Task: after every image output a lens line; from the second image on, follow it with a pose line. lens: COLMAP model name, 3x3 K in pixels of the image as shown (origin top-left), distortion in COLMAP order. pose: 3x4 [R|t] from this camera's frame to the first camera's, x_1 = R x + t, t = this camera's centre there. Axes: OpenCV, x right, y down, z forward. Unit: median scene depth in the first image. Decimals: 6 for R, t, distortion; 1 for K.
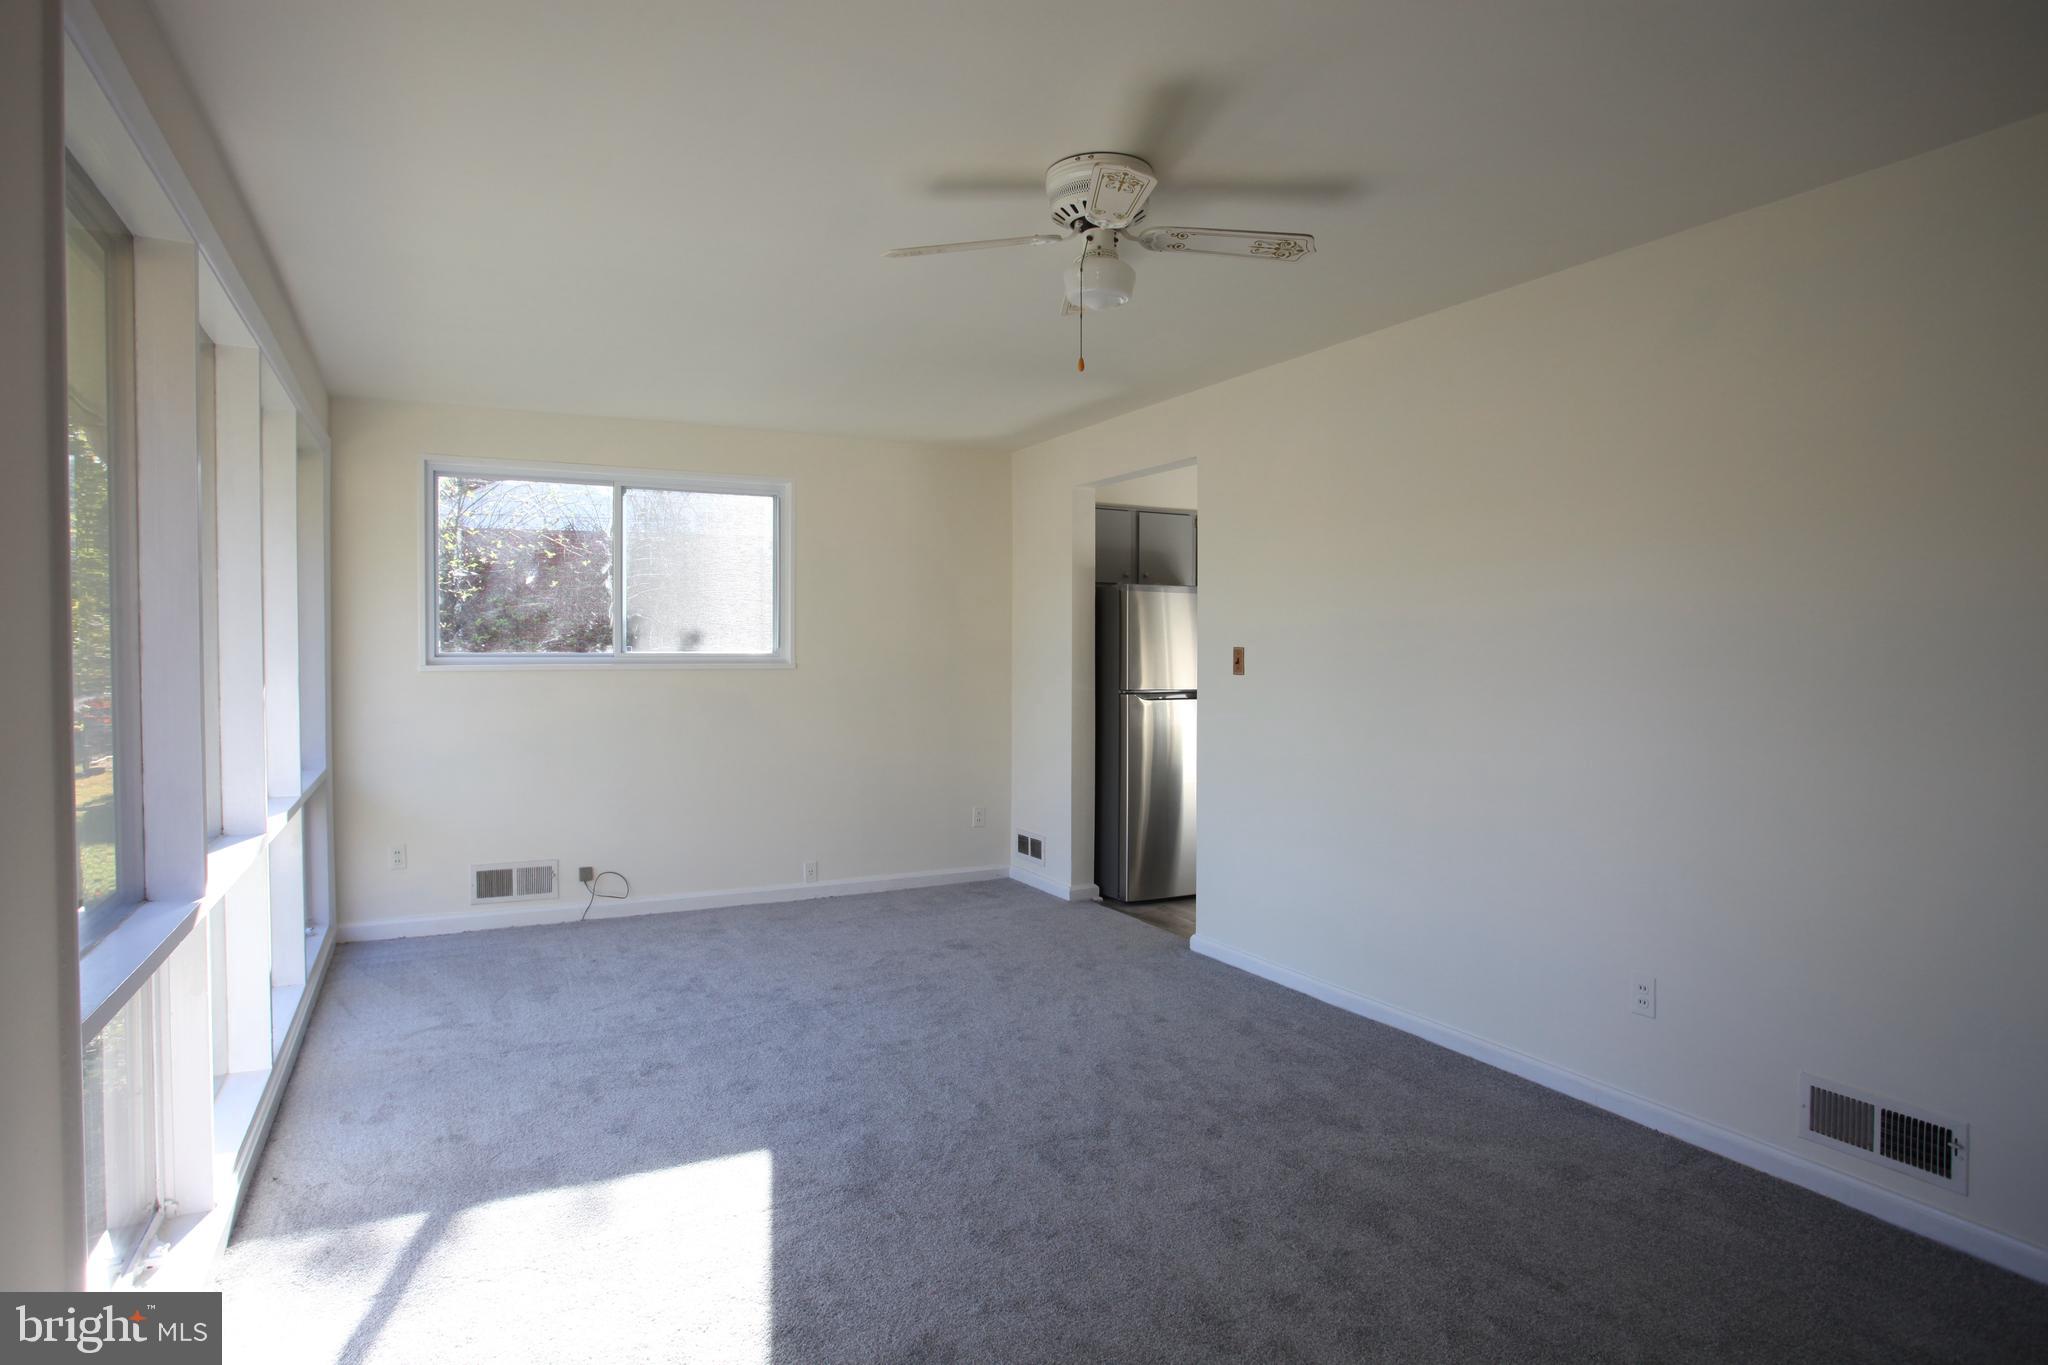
lens RADIAL K [[1107.7, 0, 1008.6], [0, 1107.7, 672.7], [0, 0, 1]] dist [-0.039919, 0.008815]
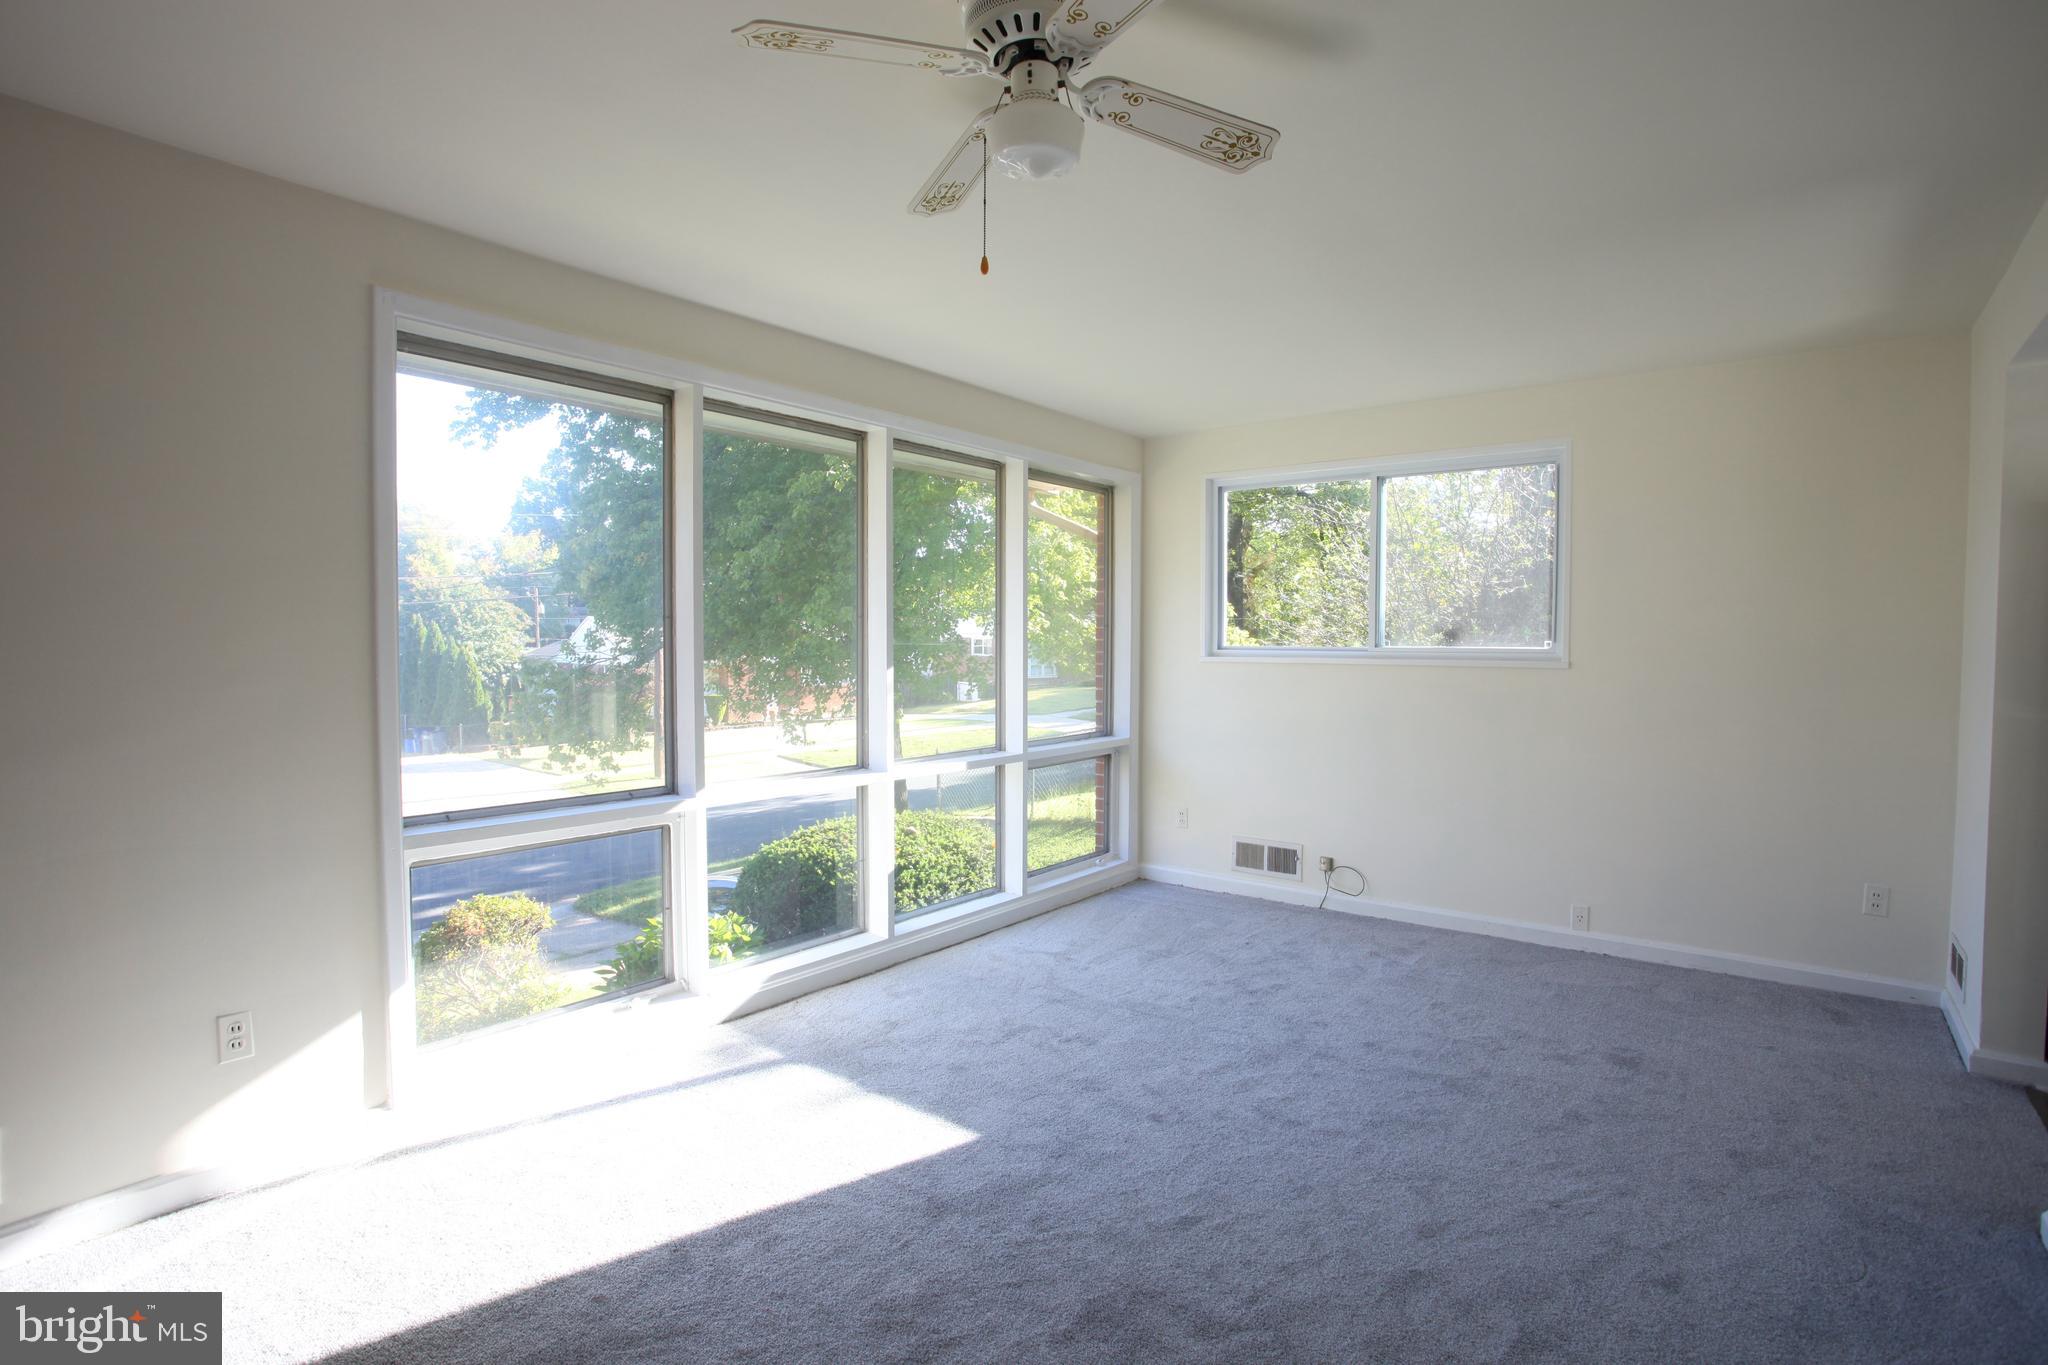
lens RADIAL K [[1004.9, 0, 1012.9], [0, 1004.9, 674.9], [0, 0, 1]] dist [-0.054551, 0.023028]
pose [[0.410488, 0.023201, -0.911571, 0.437098], [-0.016136, 0.999705, 0.018179, -0.006153], [0.911723, 0.007247, 0.410741, 0.460013]]
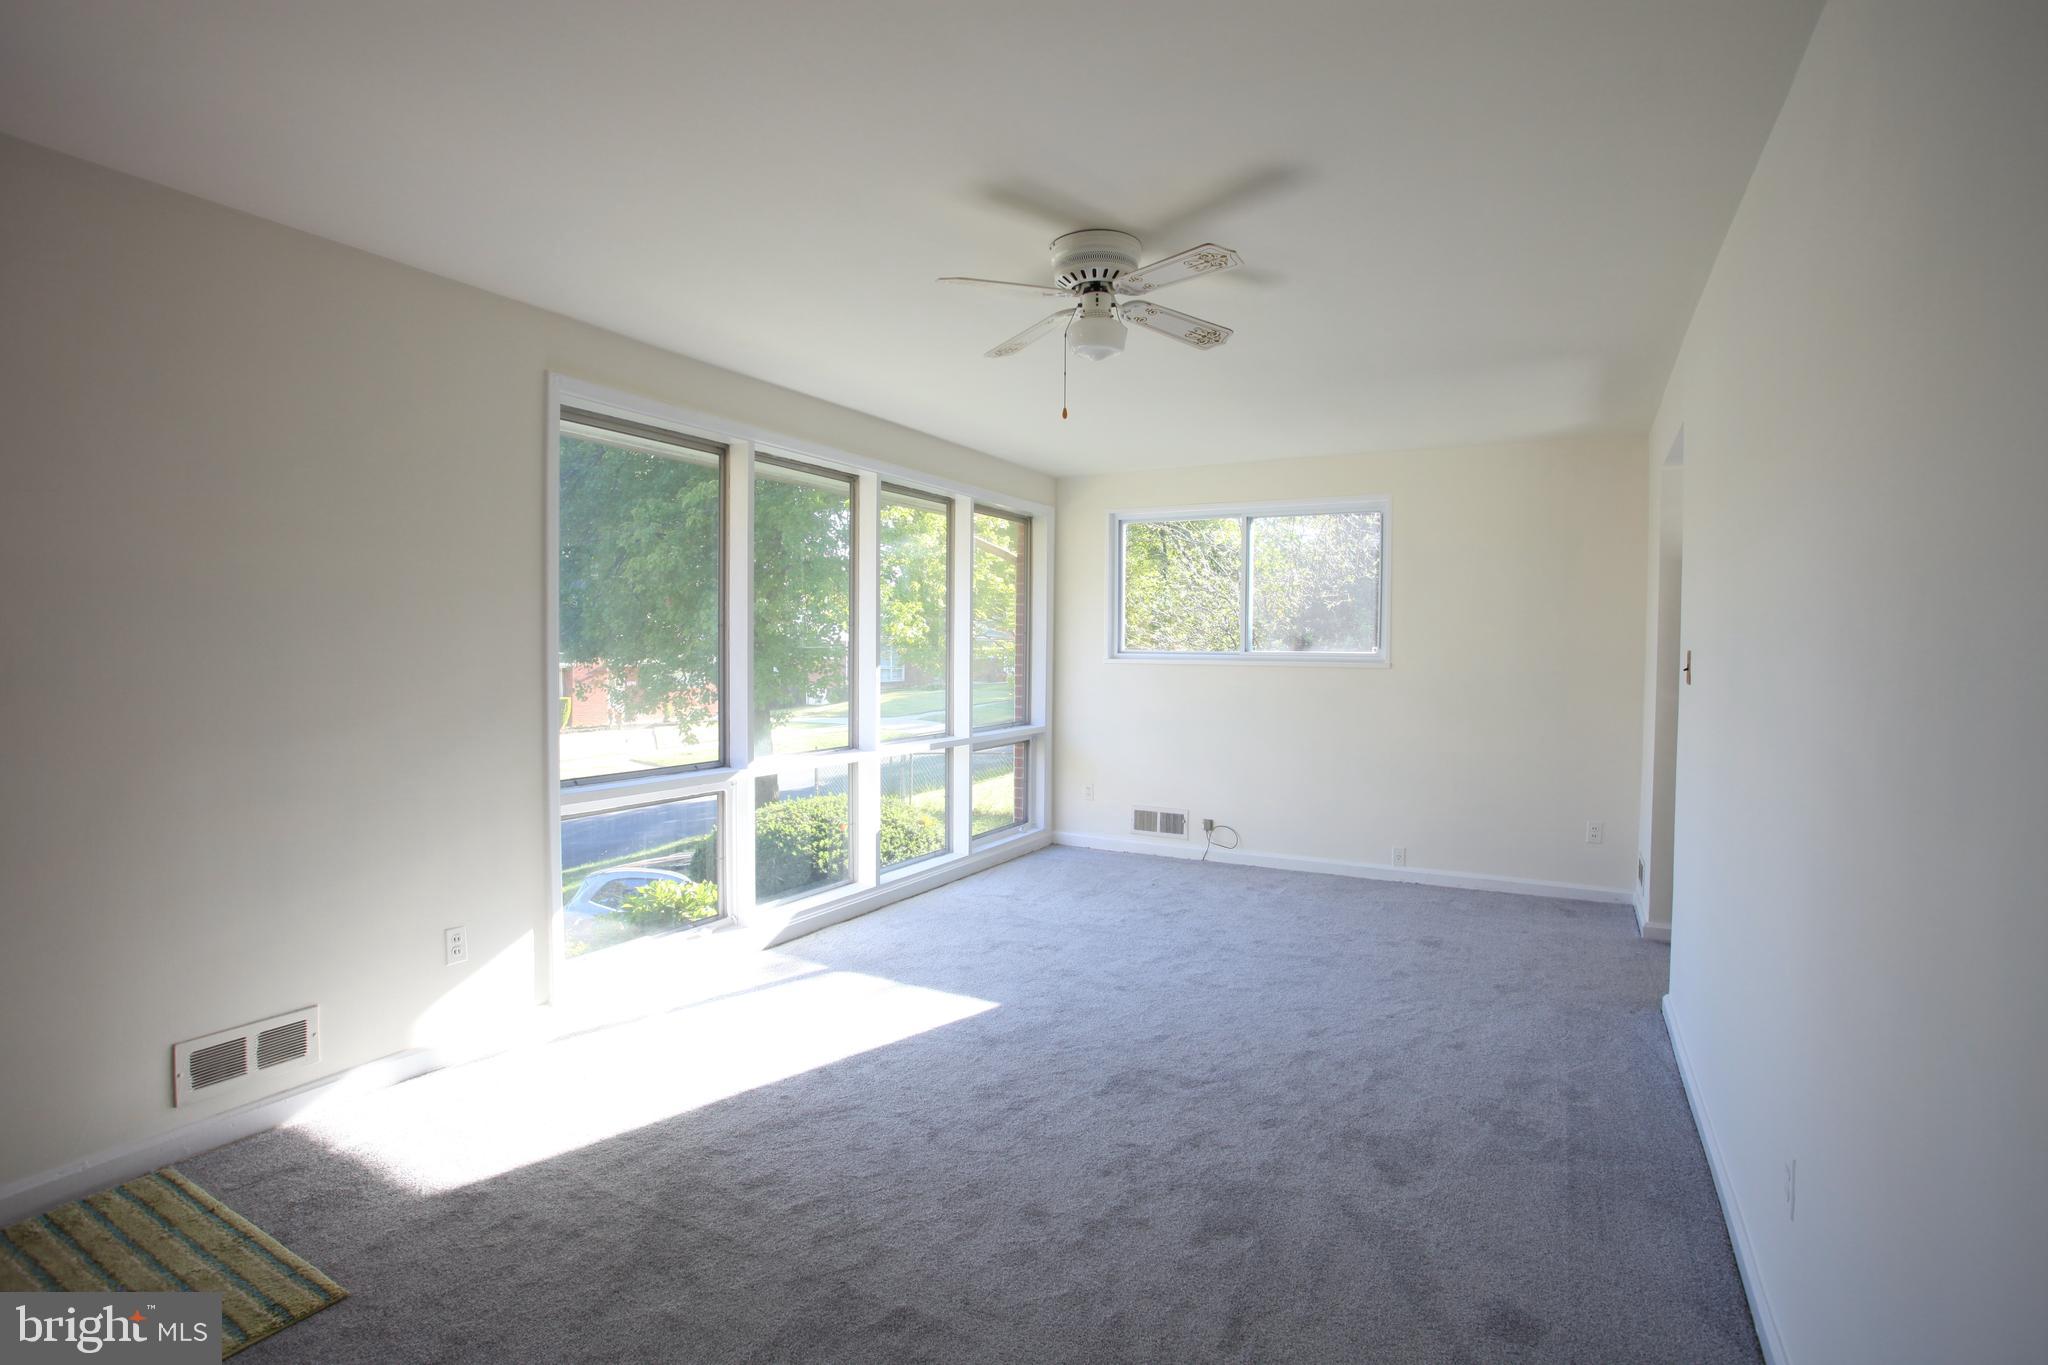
lens RADIAL K [[1004.9, 0, 1014.8], [0, 1004.9, 674.0], [0, 0, 1]] dist [-0.054551, 0.023028]
pose [[0.552796, 0.019678, -0.833084, 0.596620], [-0.019231, 0.999756, 0.010855, -0.000875], [0.833095, 0.010021, 0.553040, 0.217616]]
